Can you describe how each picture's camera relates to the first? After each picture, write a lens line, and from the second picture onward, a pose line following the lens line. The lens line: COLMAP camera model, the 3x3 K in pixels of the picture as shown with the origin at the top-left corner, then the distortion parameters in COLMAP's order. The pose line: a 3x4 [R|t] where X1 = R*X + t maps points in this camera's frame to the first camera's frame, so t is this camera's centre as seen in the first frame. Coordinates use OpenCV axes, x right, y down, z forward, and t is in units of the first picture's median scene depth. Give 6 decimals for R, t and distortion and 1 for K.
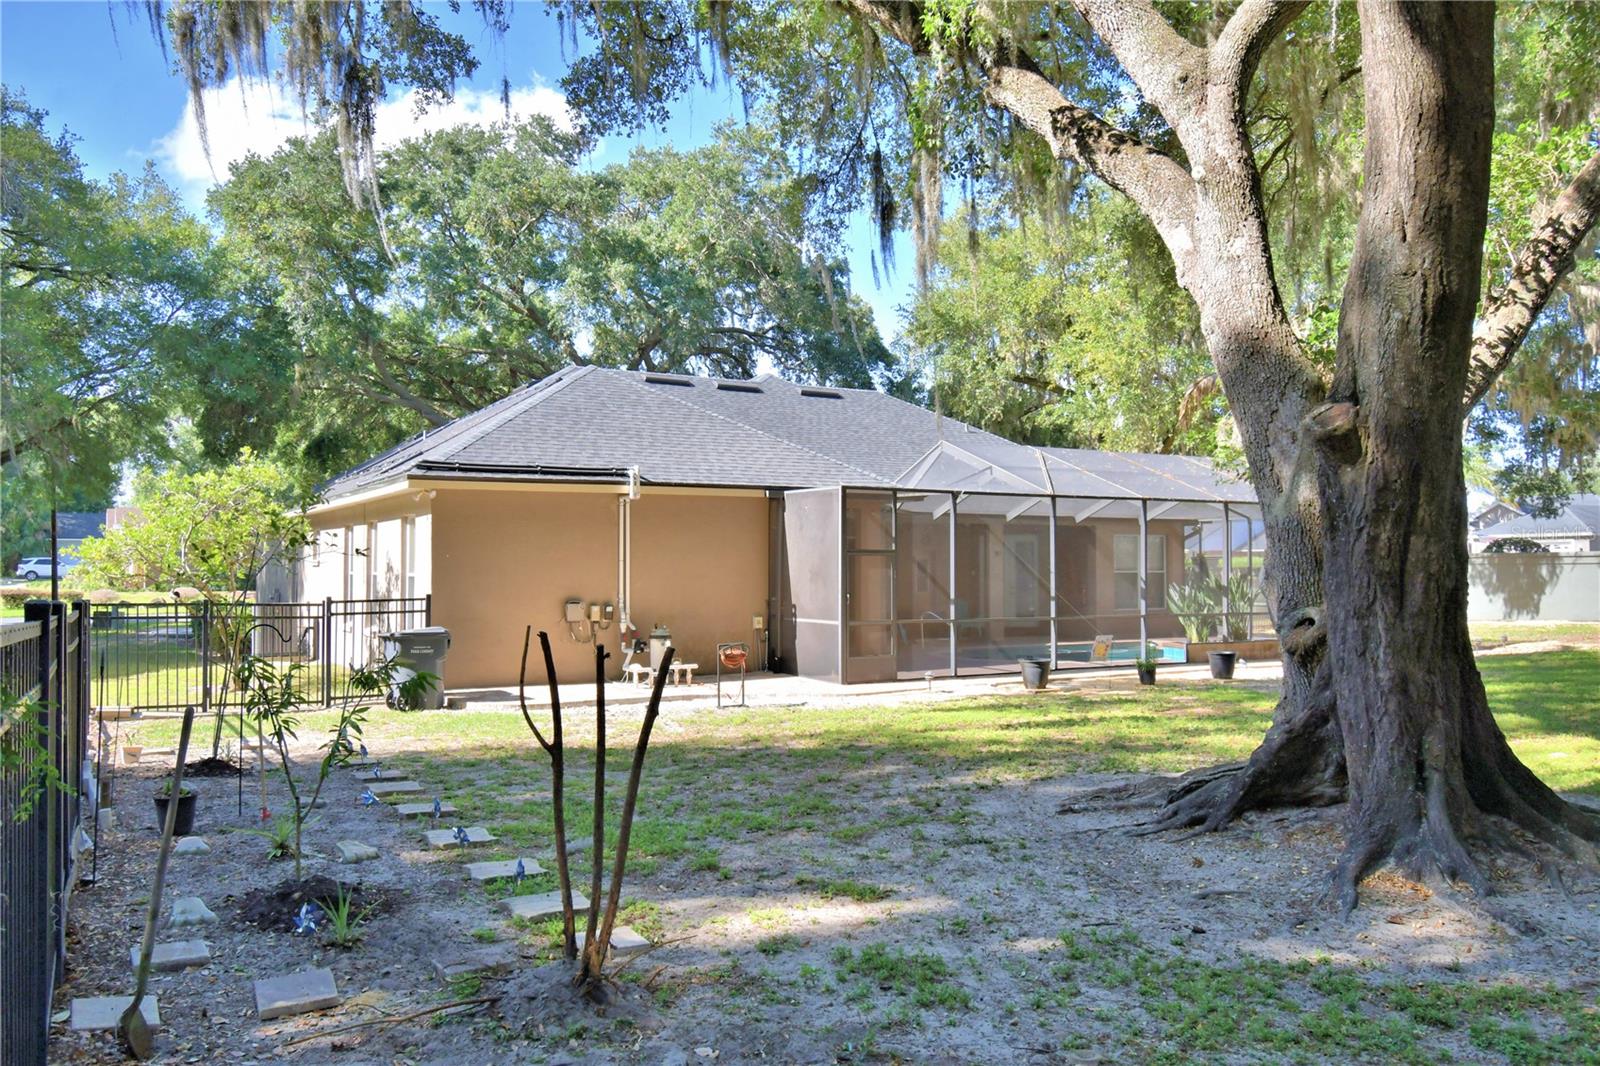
lens RADIAL K [[1267.1, 0, 768.4], [0, 1267.1, 552.1], [0, 0, 1]] dist [-0.016588, -0.013704]
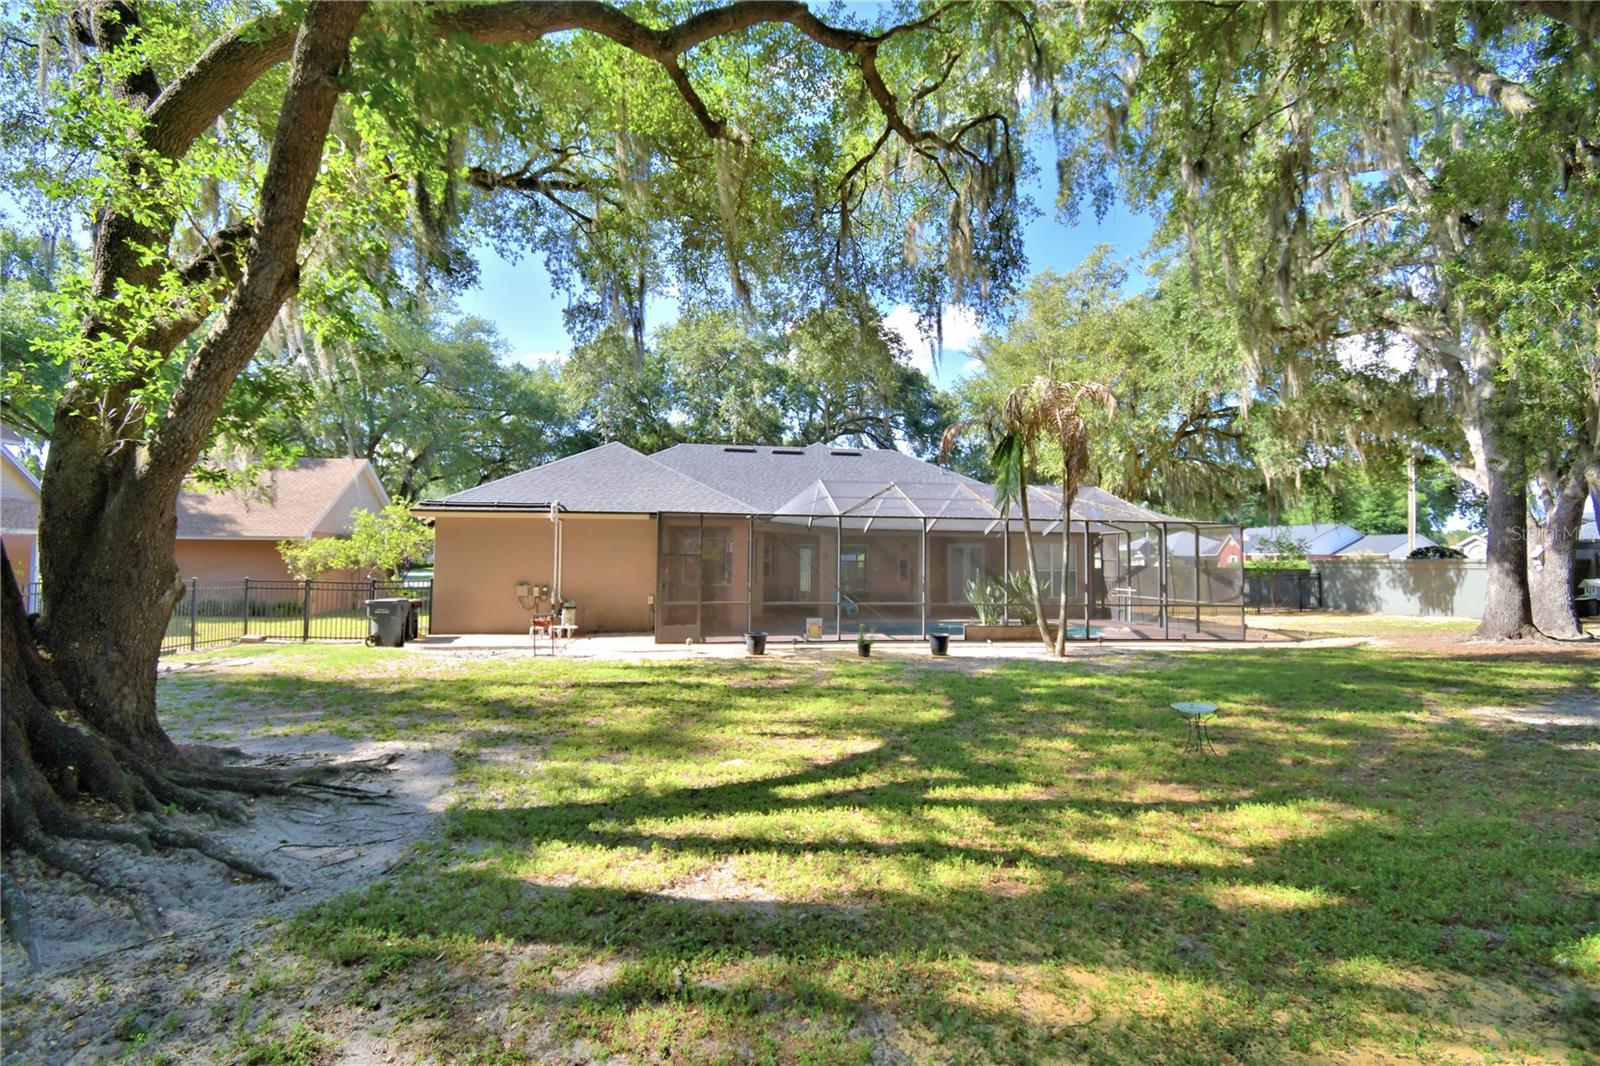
lens RADIAL K [[708.7, 0, 793.4], [0, 708.7, 518.3], [0, 0, 1]] dist [0.001256, -0.013548]
pose [[0.926557, -0.013094, -0.375927, 0.493747], [-0.006053, 0.998746, -0.049705, -0.002576], [0.376106, 0.048330, 0.925315, 0.263917]]
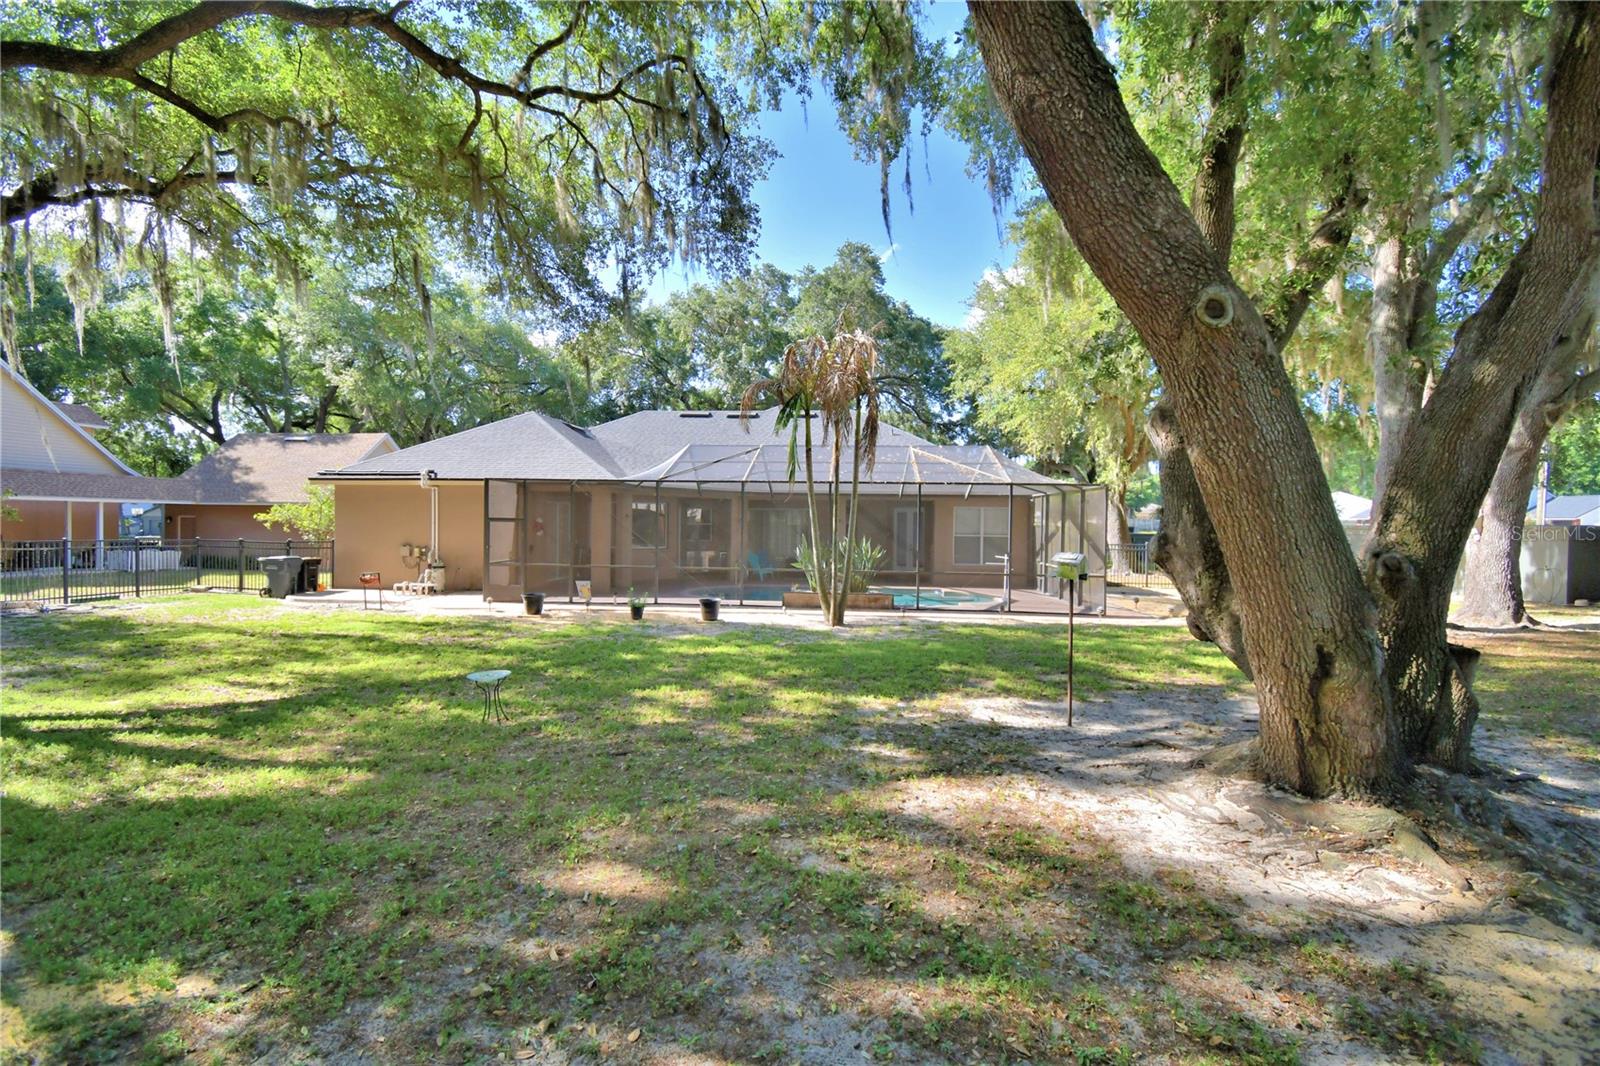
lens RADIAL K [[708.7, 0, 802.3], [0, 708.7, 517.5], [0, 0, 1]] dist [0.001256, -0.013548]
pose [[0.836138, 0.006824, -0.548476, 0.826715], [-0.008119, 0.999967, 0.000064, -0.004655], [0.548459, 0.004400, 0.836166, 0.445828]]
